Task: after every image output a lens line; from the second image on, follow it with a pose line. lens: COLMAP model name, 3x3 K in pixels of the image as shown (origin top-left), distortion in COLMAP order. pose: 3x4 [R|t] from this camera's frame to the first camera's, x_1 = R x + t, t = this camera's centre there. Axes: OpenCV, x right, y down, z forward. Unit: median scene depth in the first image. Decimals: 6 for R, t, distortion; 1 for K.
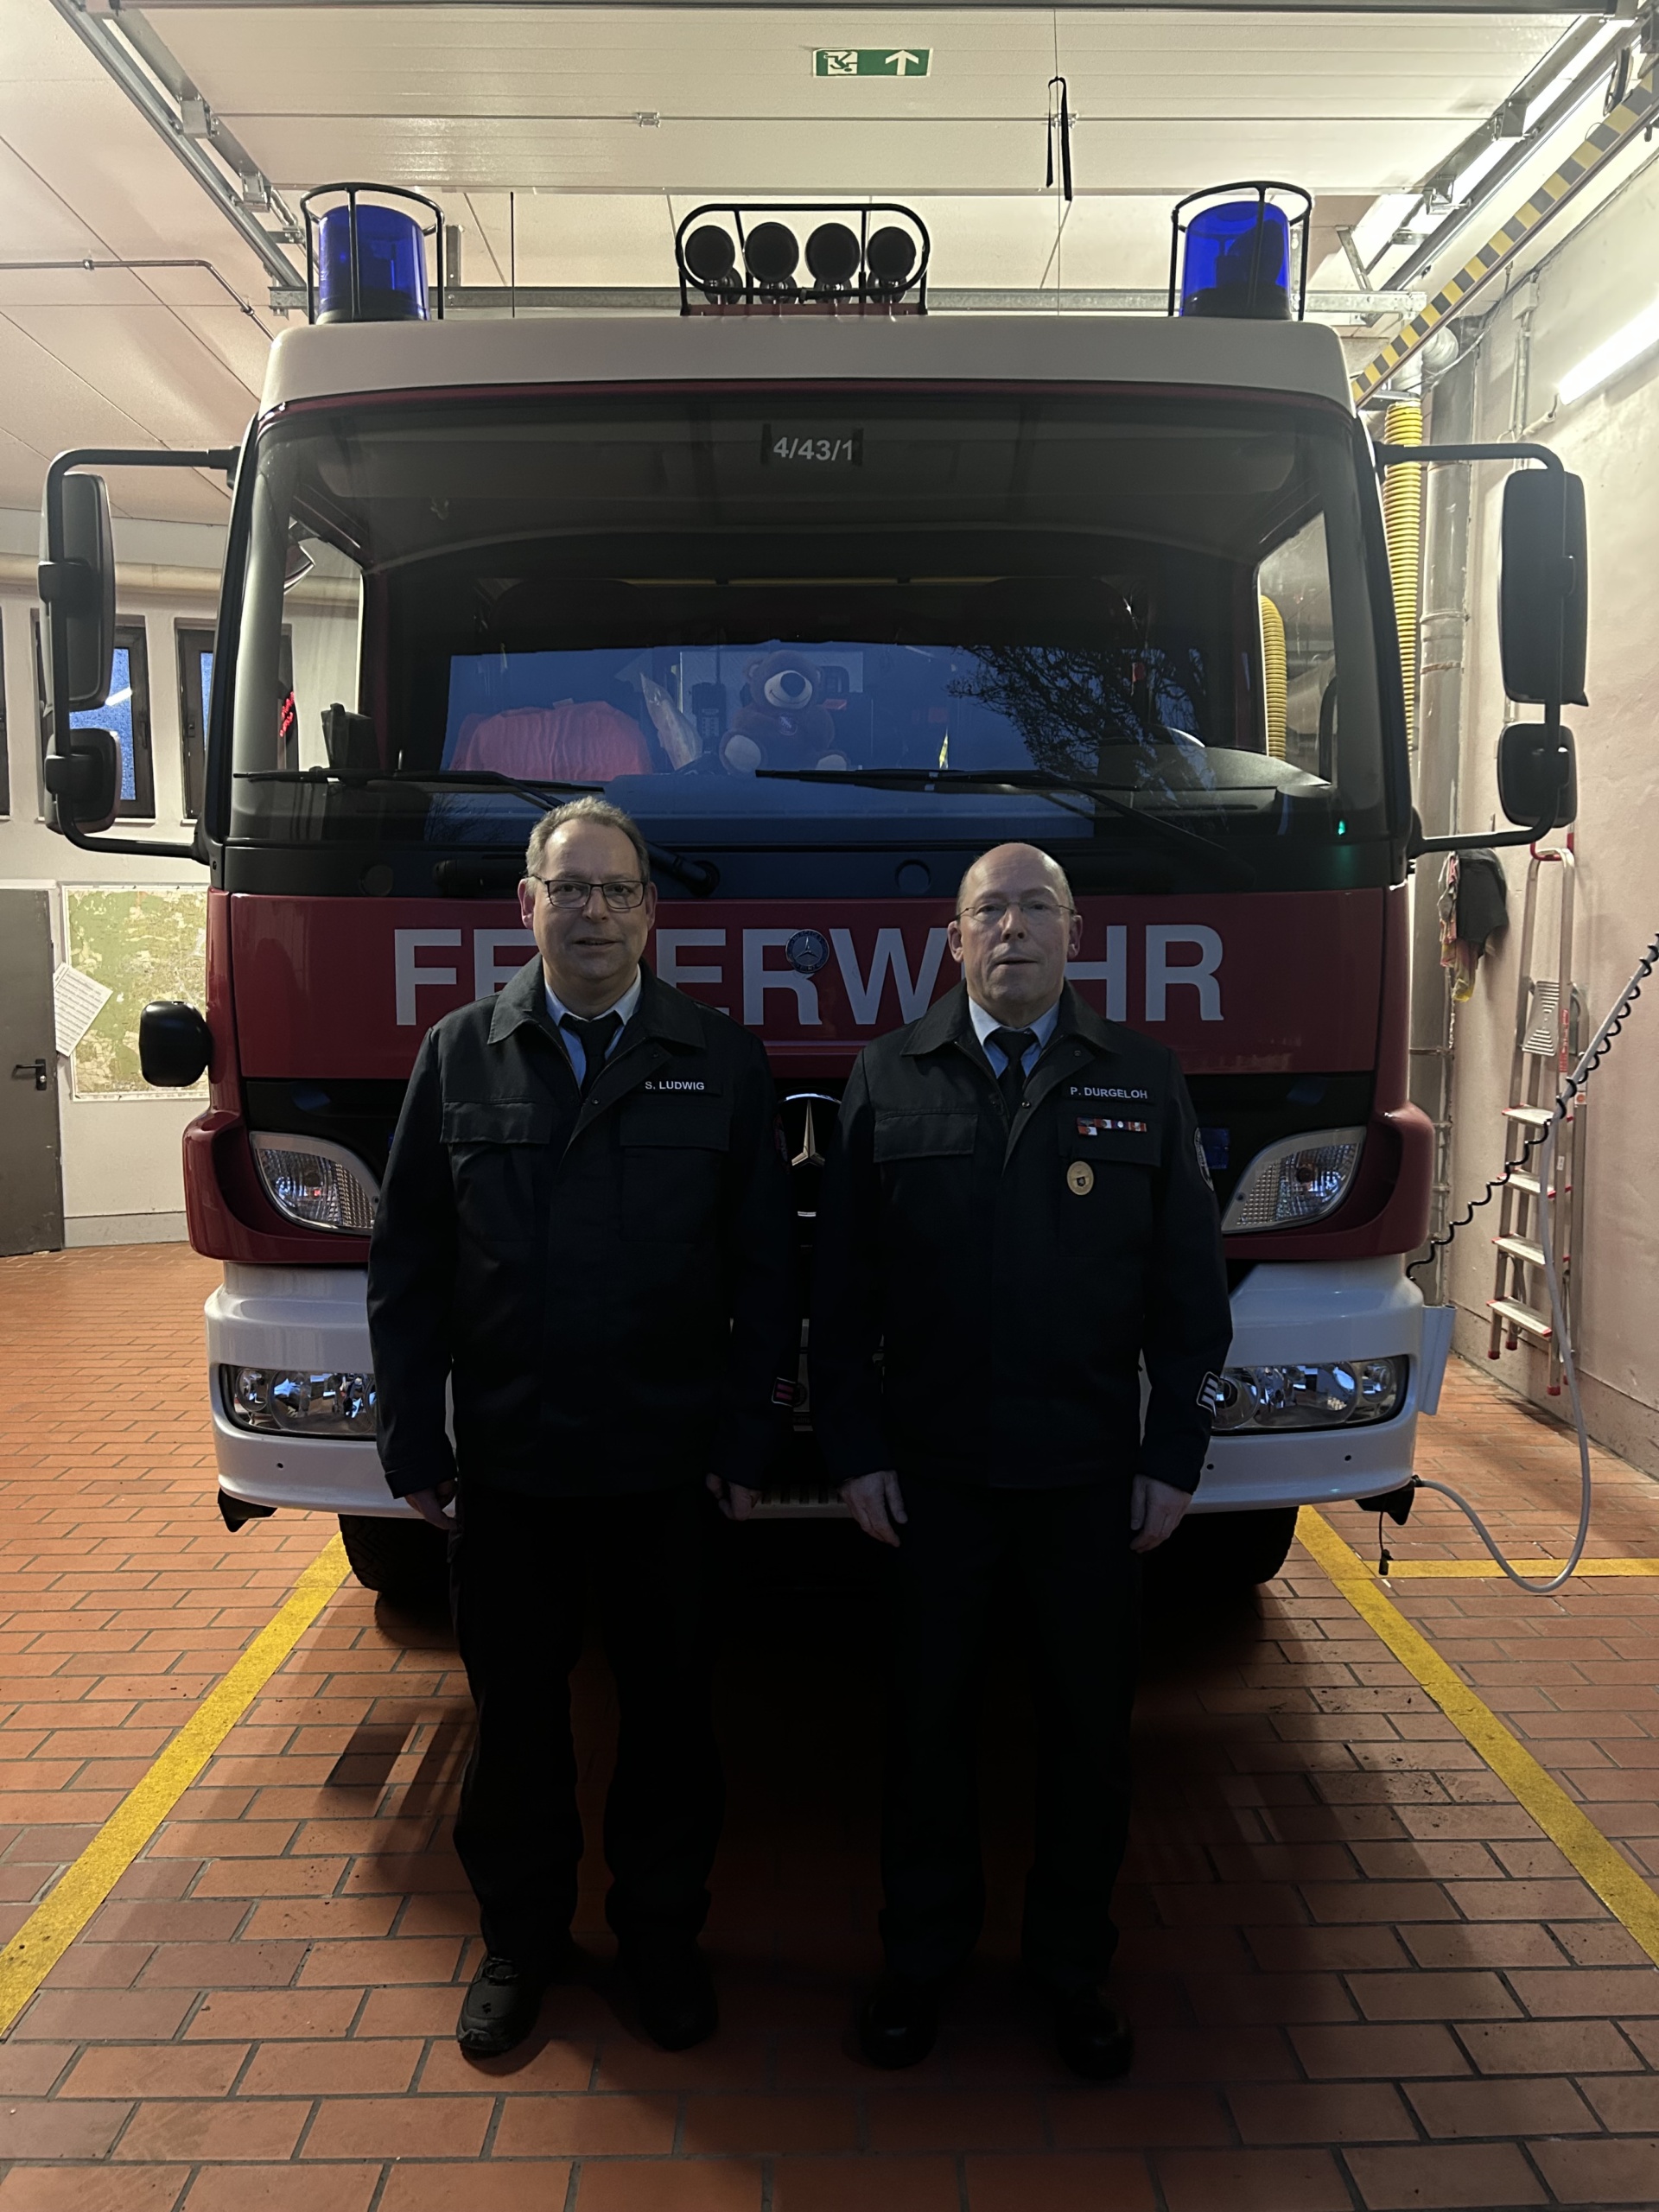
lens RADIAL K [[1846.1, 0, 854.6], [0, 1846.1, 1104.7], [0, 0, 1]] dist [0.090186, -0.136900]
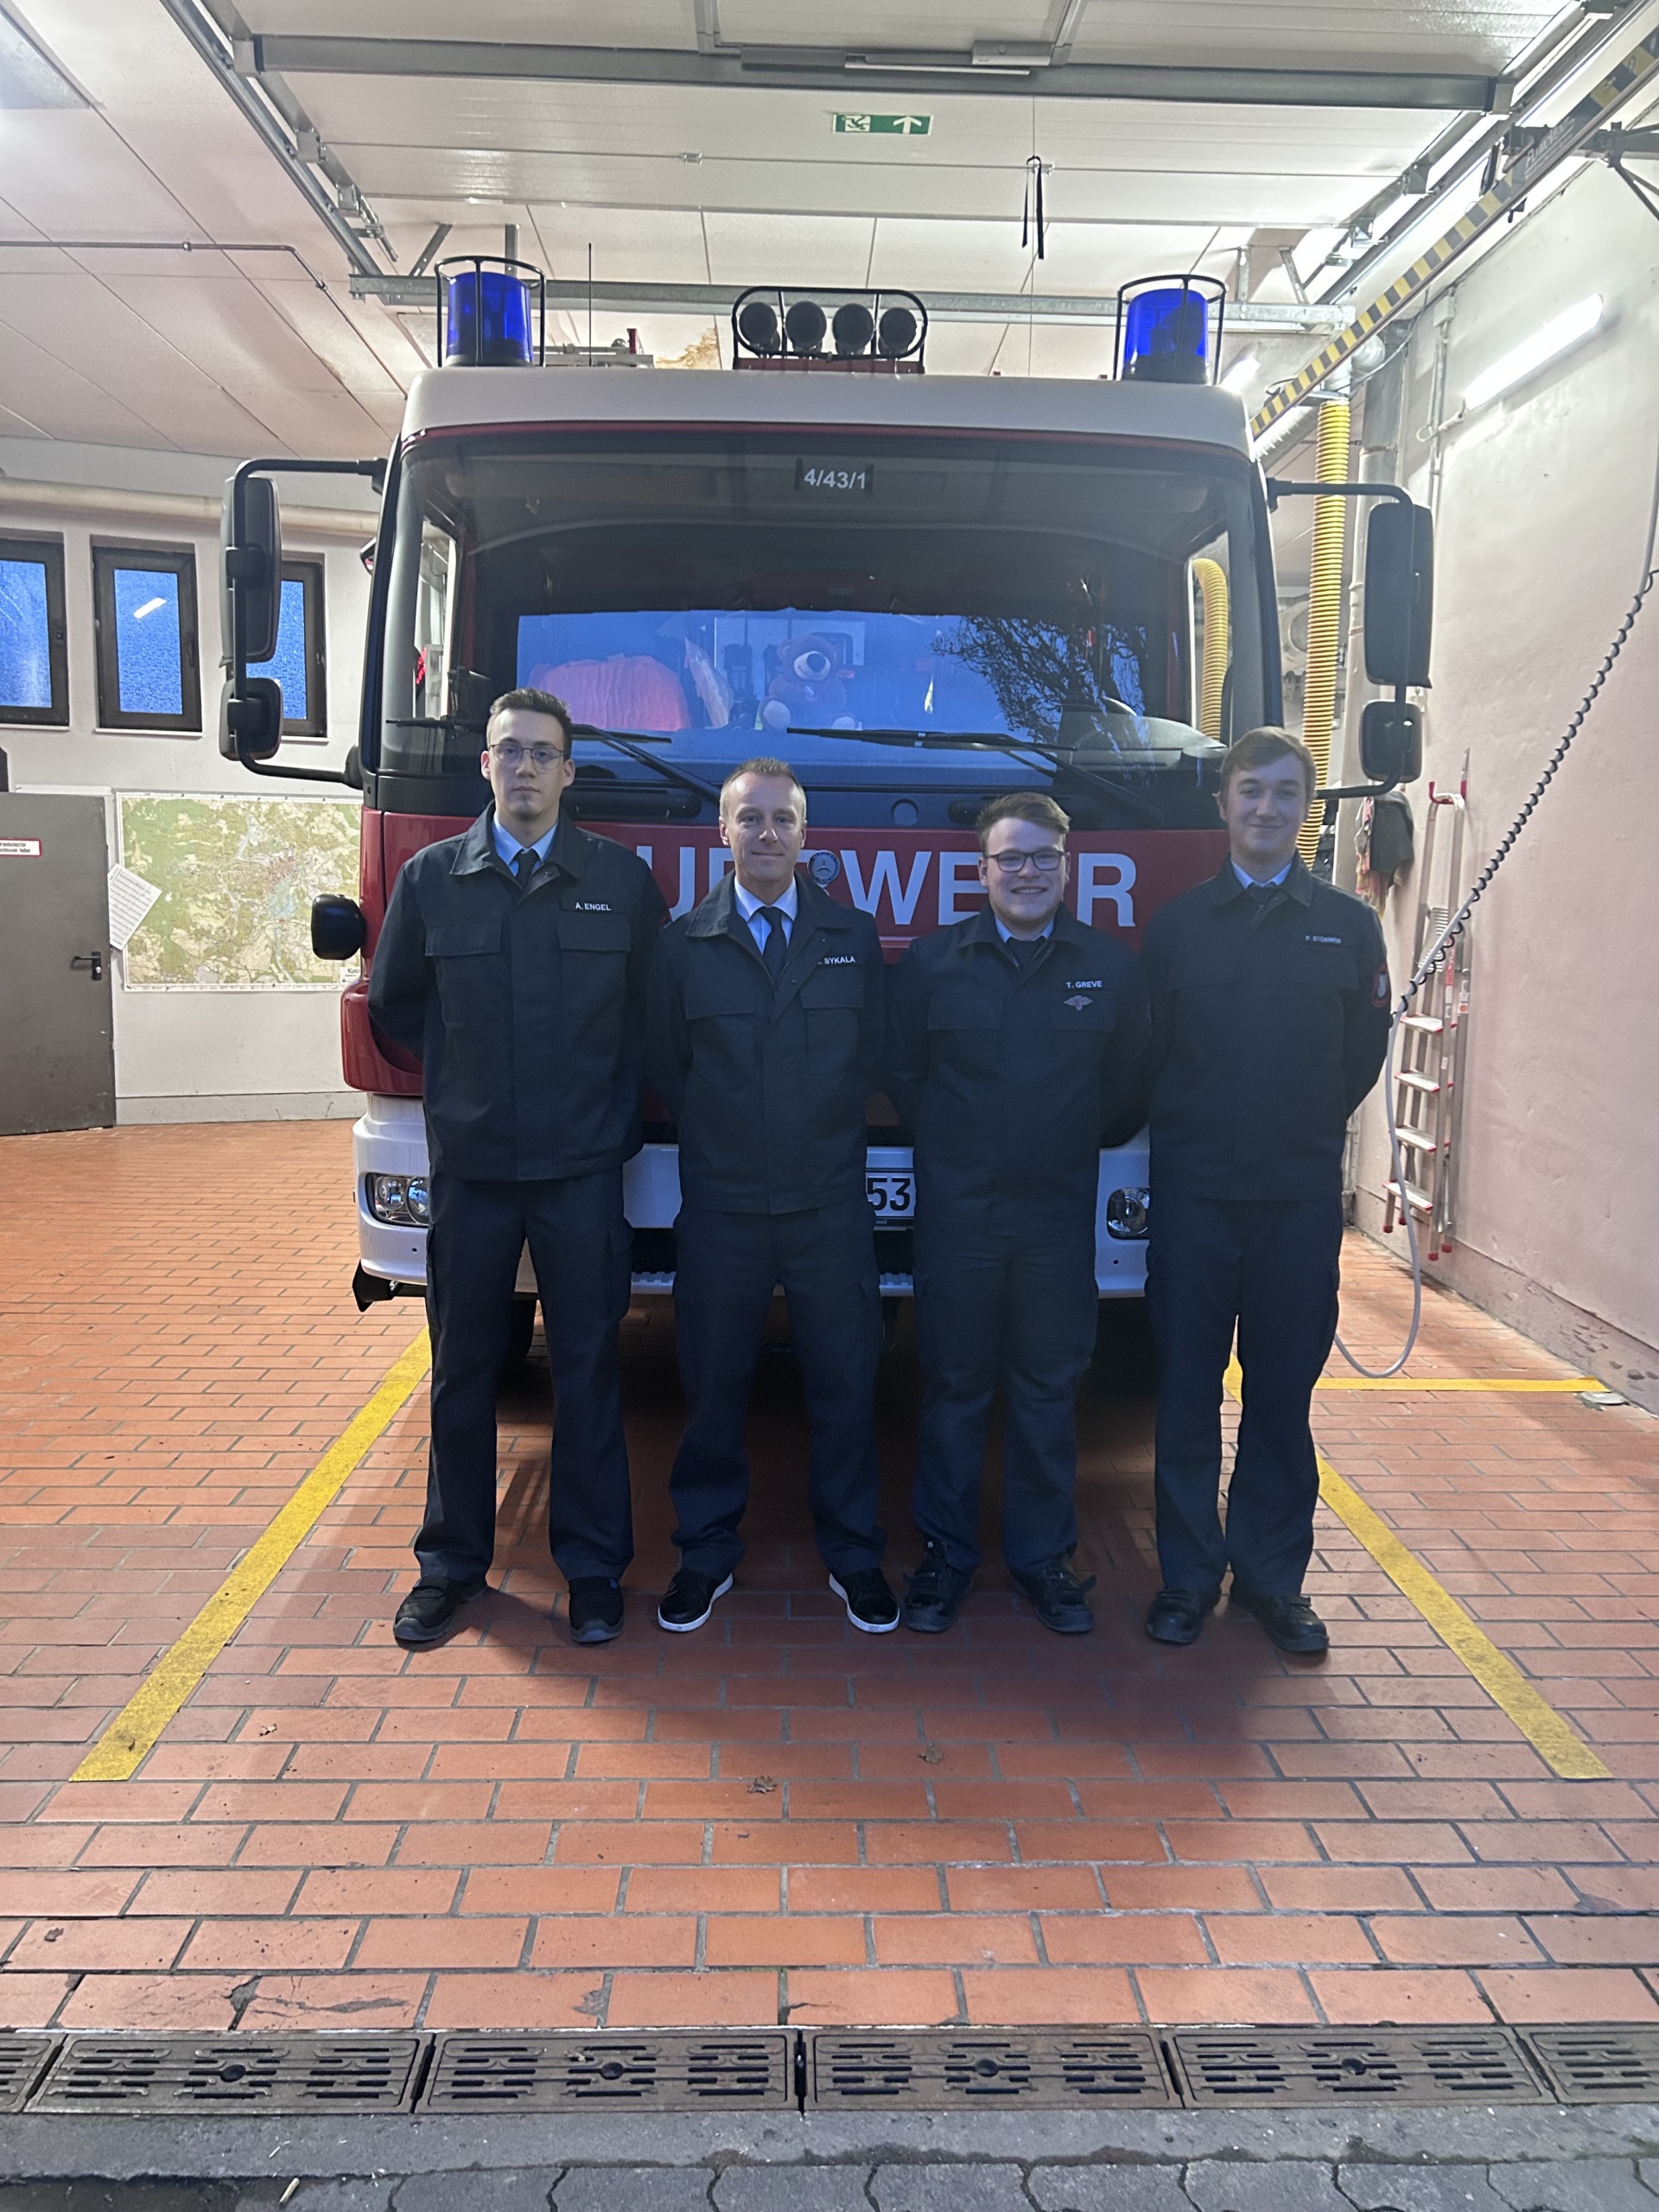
lens RADIAL K [[1846.1, 0, 854.6], [0, 1846.1, 1104.7], [0, 0, 1]] dist [0.090186, -0.136900]
pose [[0.999691, 0.020561, 0.013949, -0.011628], [-0.021137, 0.998873, 0.042508, 0.019287], [-0.013059, -0.042790, 0.998999, -0.210756]]
